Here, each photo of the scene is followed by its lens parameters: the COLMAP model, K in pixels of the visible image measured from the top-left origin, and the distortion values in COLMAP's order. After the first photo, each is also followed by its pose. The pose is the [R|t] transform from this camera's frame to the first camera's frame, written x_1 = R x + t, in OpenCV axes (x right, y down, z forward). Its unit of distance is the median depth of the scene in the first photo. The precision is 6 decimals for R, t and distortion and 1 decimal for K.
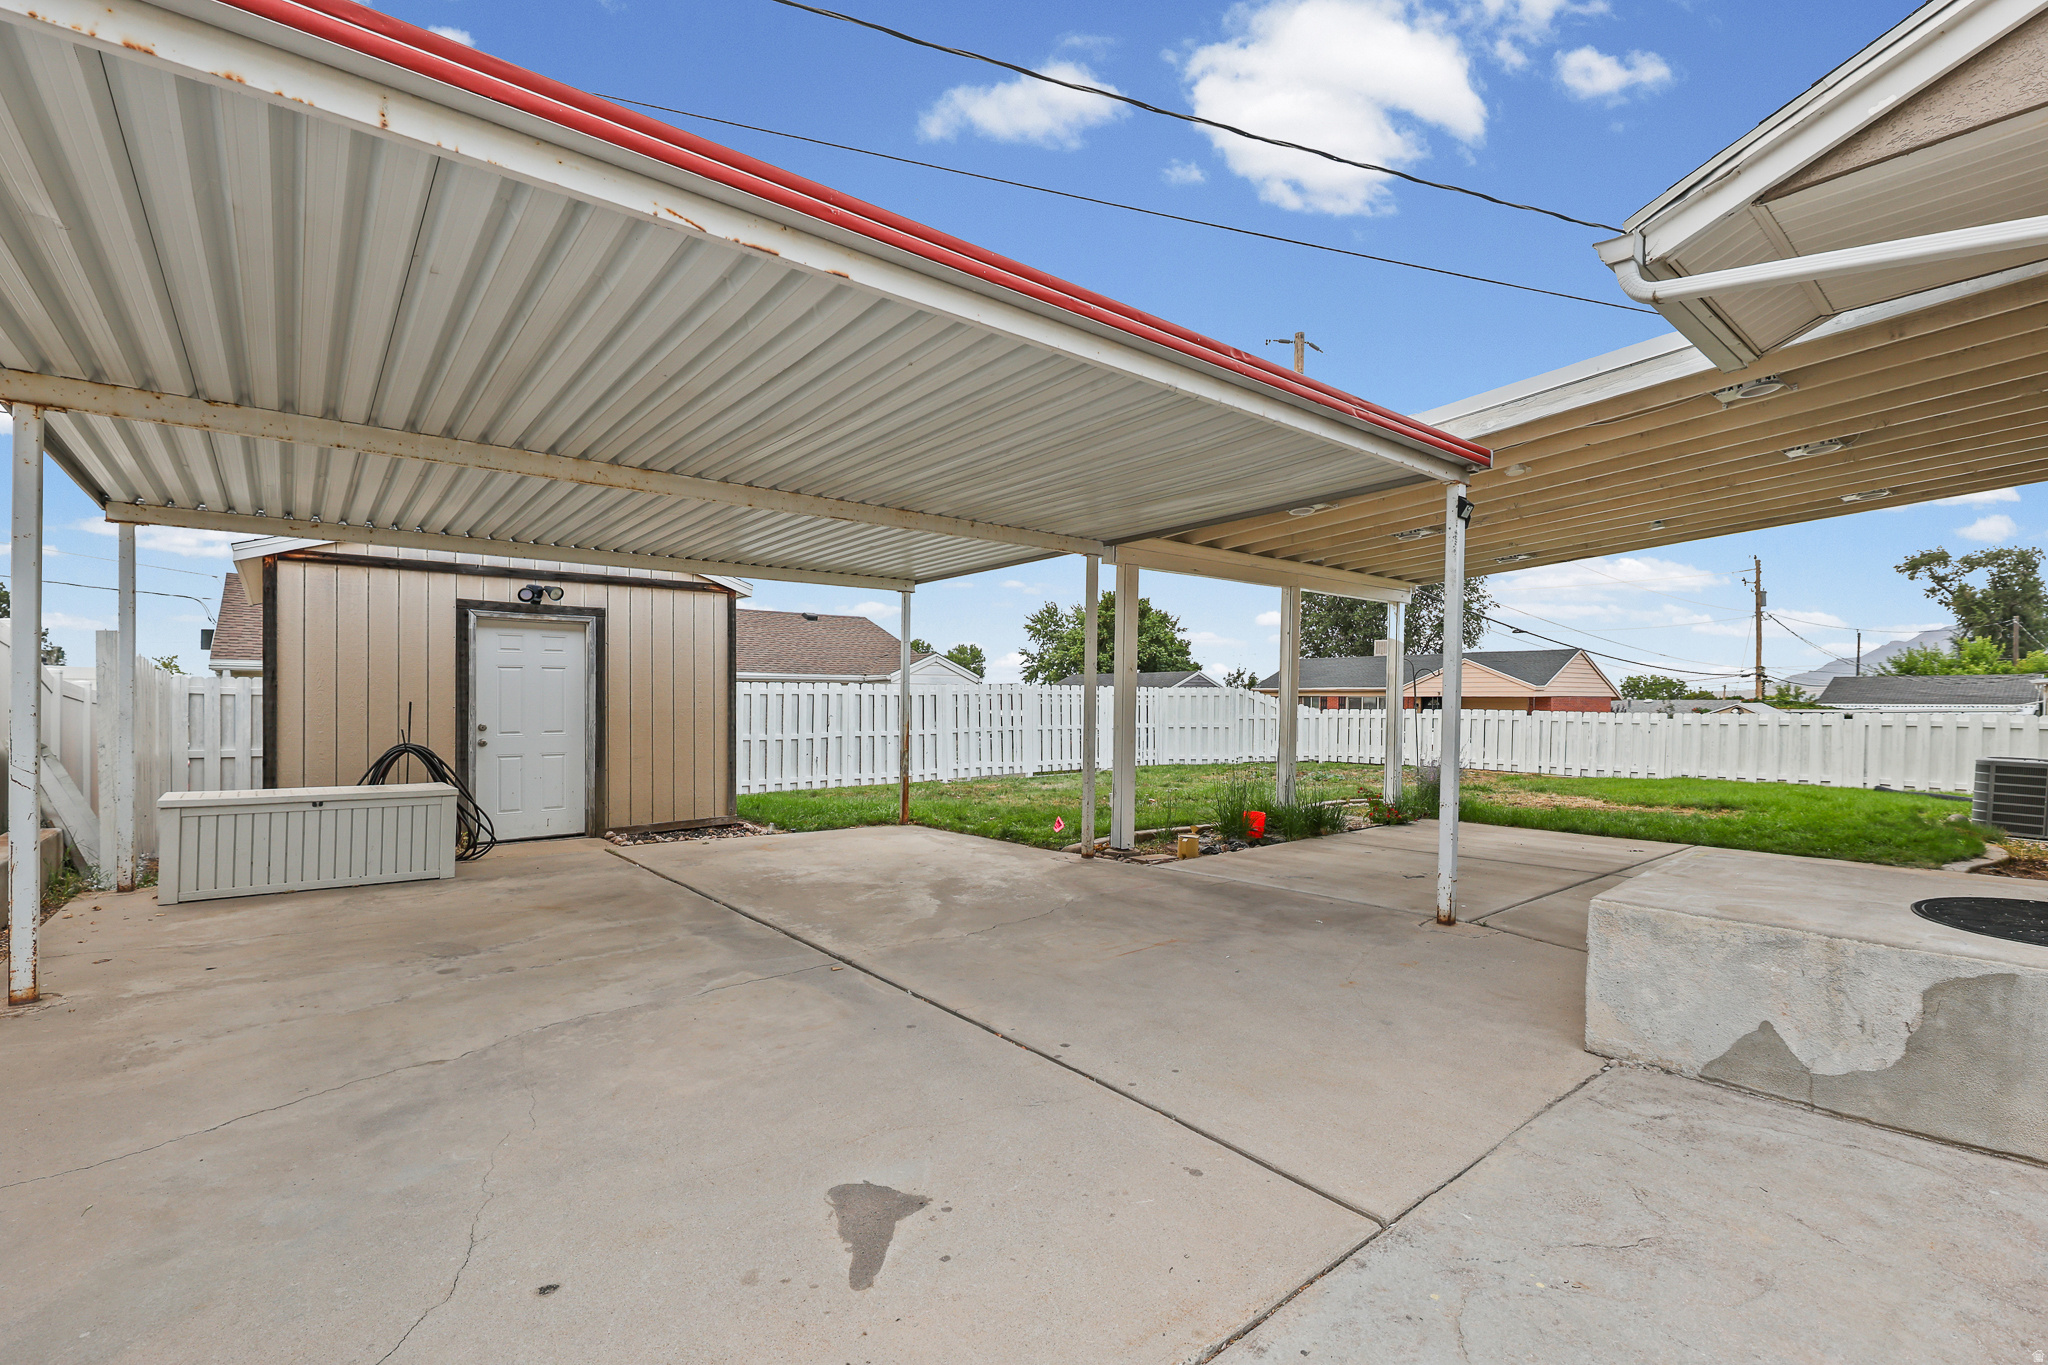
lens RADIAL K [[884.1, 0, 1029.1], [0, 884.1, 709.6], [0, 0, 1]] dist [0.001410, -0.000002]
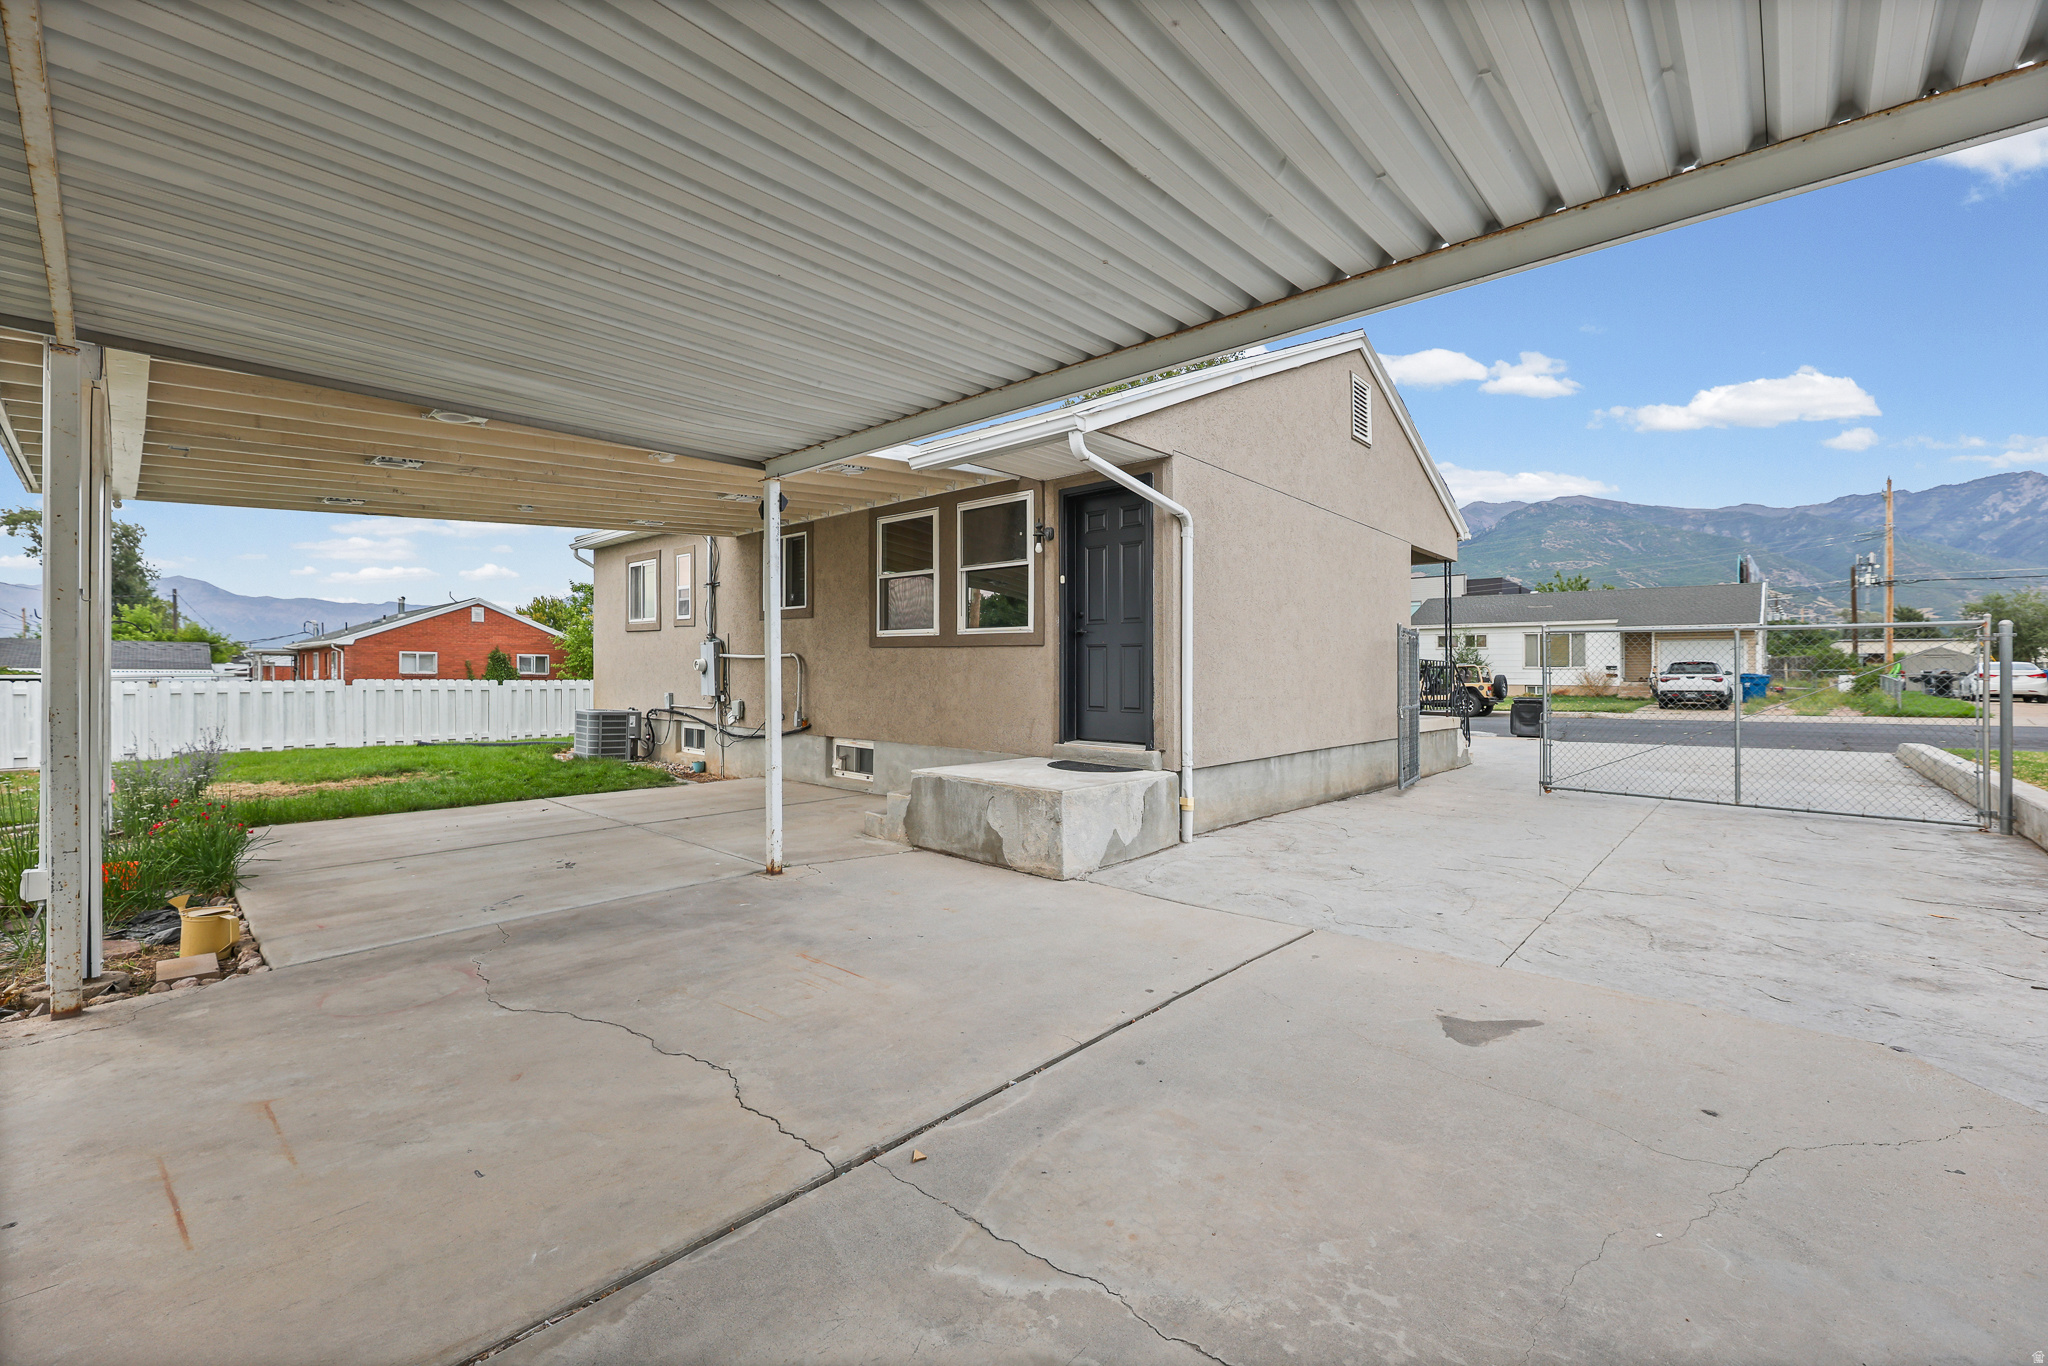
lens RADIAL K [[836.9, 0, 1048.5], [0, 836.9, 668.7], [0, 0, 1]] dist [-0.000965, -0.000252]
pose [[-0.149320, 0.004458, 0.988779, -0.686924], [0.001488, 0.999990, -0.004284, -0.011662], [-0.988788, 0.000831, -0.149325, 0.905444]]
